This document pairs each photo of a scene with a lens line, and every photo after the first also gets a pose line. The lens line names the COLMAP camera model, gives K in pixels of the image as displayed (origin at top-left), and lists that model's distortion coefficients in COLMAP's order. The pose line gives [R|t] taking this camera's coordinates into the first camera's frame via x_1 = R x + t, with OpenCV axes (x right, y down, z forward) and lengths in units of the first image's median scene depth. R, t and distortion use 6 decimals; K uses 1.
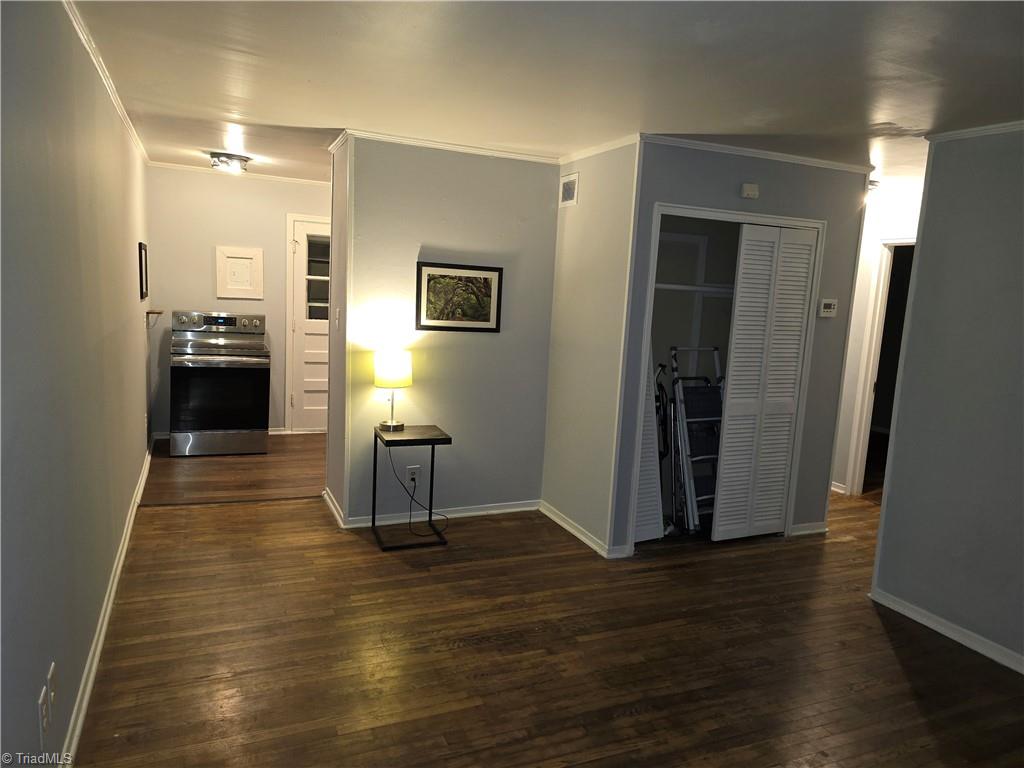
lens RADIAL K [[679.8, 0, 511.7], [0, 679.8, 382.1], [0, 0, 1]] dist [0.070408, -0.064036]
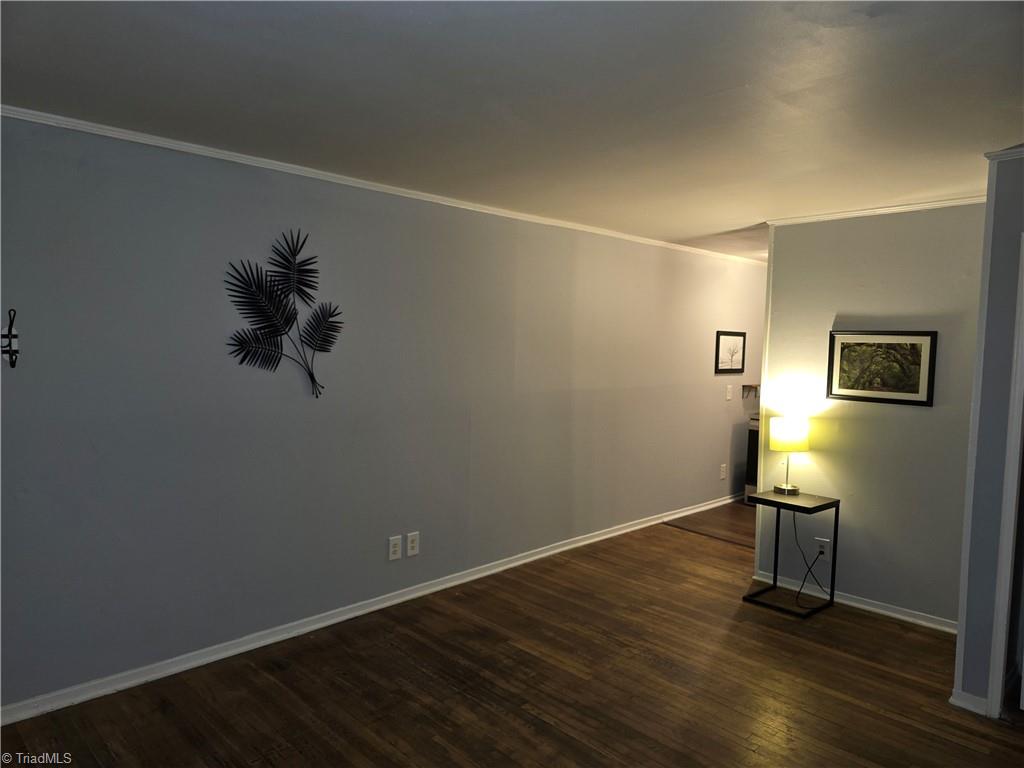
lens RADIAL K [[679.8, 0, 505.8], [0, 679.8, 391.9], [0, 0, 1]] dist [0.070408, -0.064036]
pose [[0.354234, 0.020150, -0.934940, 0.636236], [-0.132769, 0.990724, -0.028952, 0.004441], [0.925684, 0.134387, 0.353624, 0.214062]]
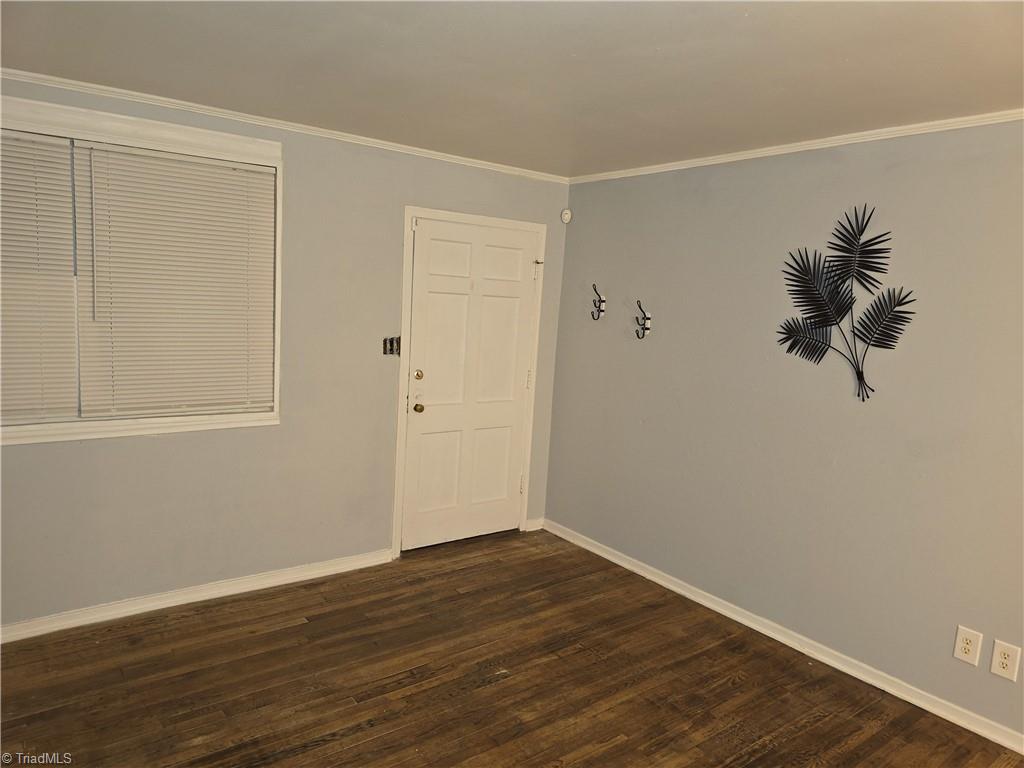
lens RADIAL K [[679.8, 0, 514.8], [0, 679.8, 387.8], [0, 0, 1]] dist [0.070408, -0.064036]
pose [[-0.965824, -0.075186, -0.248054, 0.294234], [-0.139219, 0.957719, 0.251777, -0.125165], [0.218636, 0.277707, -0.935456, 0.883871]]
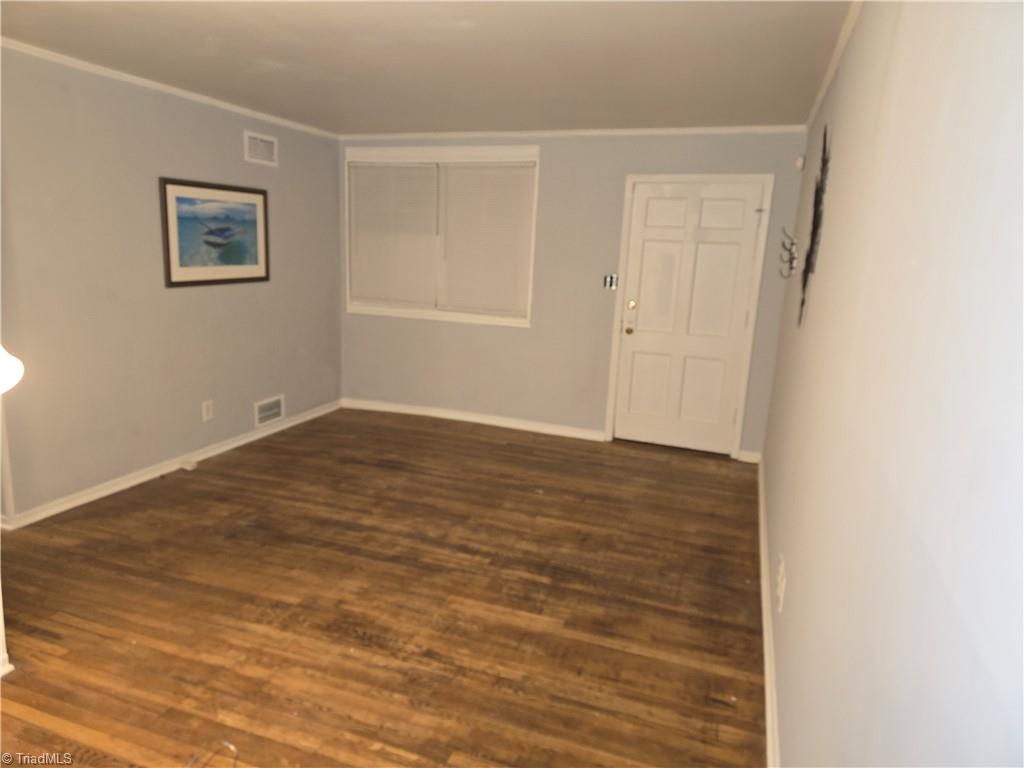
lens RADIAL K [[679.8, 0, 512.0], [0, 679.8, 377.9], [0, 0, 1]] dist [0.070408, -0.064036]
pose [[-0.725370, -0.218526, 0.652752, -0.491618], [0.011311, 0.944360, 0.328718, -0.169285], [-0.688267, 0.245825, -0.682539, 0.992552]]
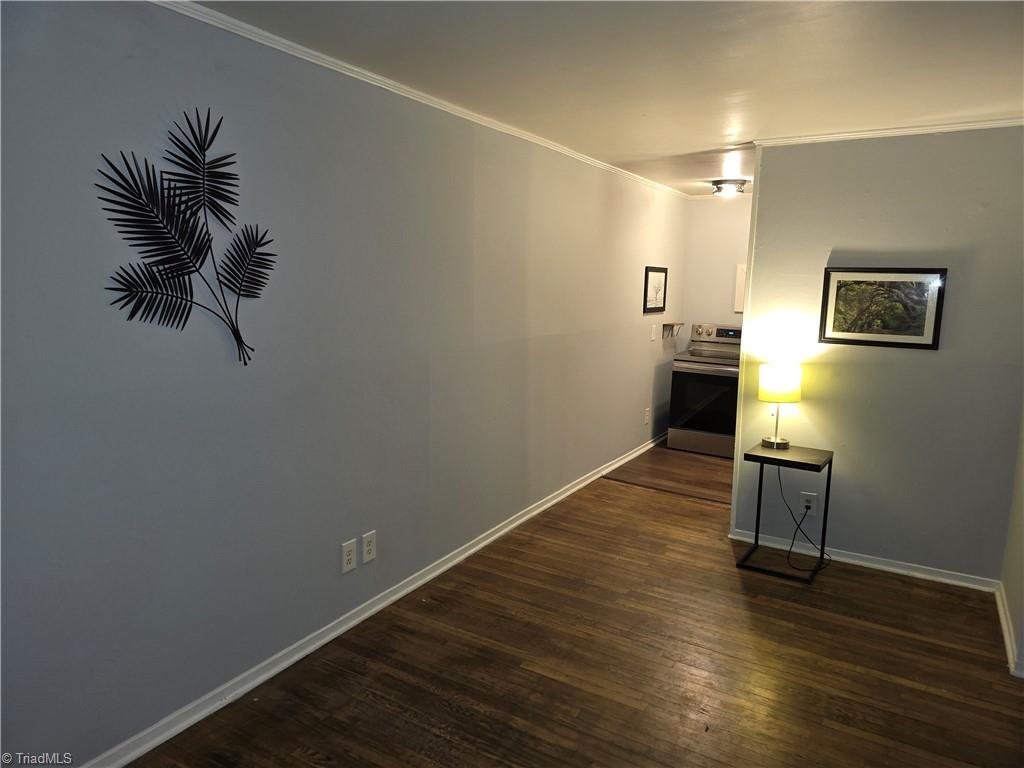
lens RADIAL K [[679.8, 0, 513.8], [0, 679.8, 381.5], [0, 0, 1]] dist [0.070408, -0.064036]
pose [[0.582226, 0.078764, -0.809203, 0.370793], [-0.102645, 0.994453, 0.022942, -0.004698], [0.806521, 0.069703, 0.587081, 0.140389]]
